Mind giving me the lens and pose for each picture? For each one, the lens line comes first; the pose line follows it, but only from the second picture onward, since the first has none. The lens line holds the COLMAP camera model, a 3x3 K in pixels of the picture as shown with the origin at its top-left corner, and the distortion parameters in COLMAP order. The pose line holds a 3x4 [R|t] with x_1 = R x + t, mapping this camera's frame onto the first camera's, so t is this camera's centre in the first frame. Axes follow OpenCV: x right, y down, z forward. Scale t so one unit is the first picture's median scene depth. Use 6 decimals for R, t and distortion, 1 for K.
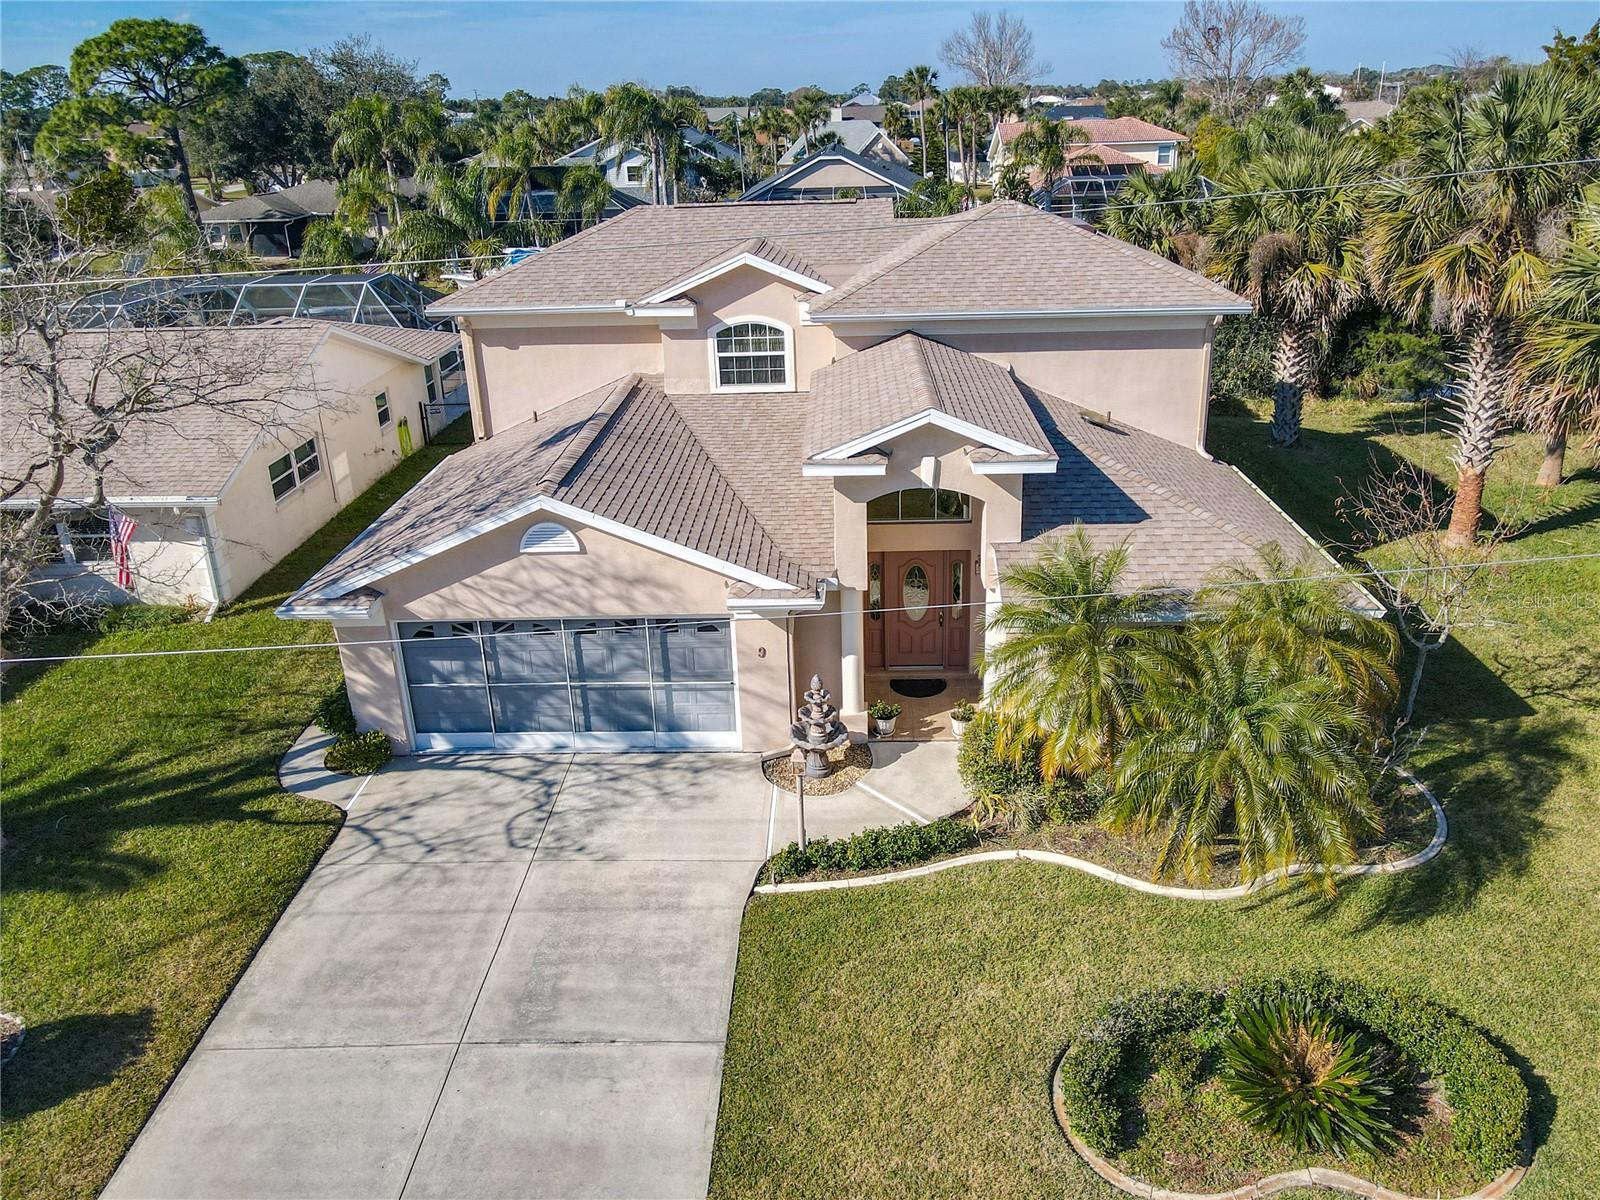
lens RADIAL K [[1227.5, 0, 812.3], [0, 1227.5, 585.9], [0, 0, 1]] dist [-0.001004, 0.012299]
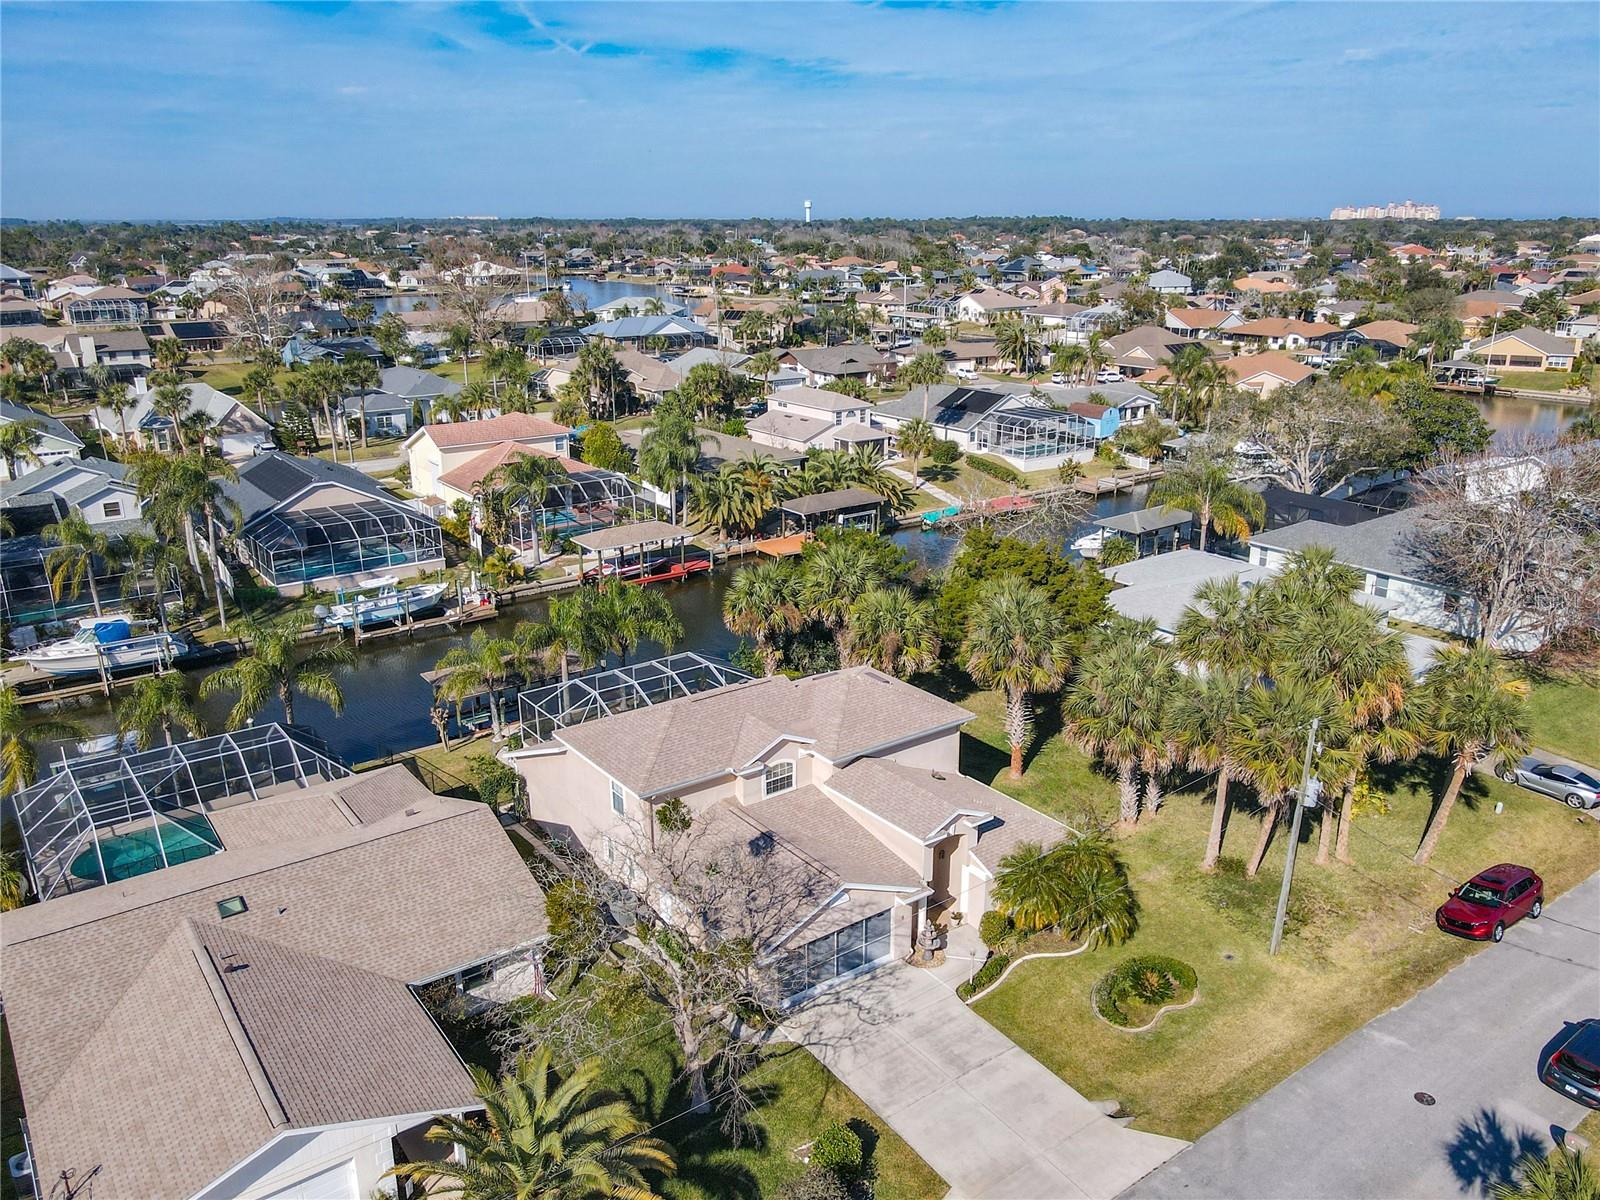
lens RADIAL K [[1227.5, 0, 792.7], [0, 1227.5, 605.2], [0, 0, 1]] dist [-0.001004, 0.012299]
pose [[0.808486, -0.172366, 0.562708, -1.294185], [0.221264, 0.975024, -0.019243, -0.482542], [-0.545337, 0.140065, 0.826432, -0.864280]]
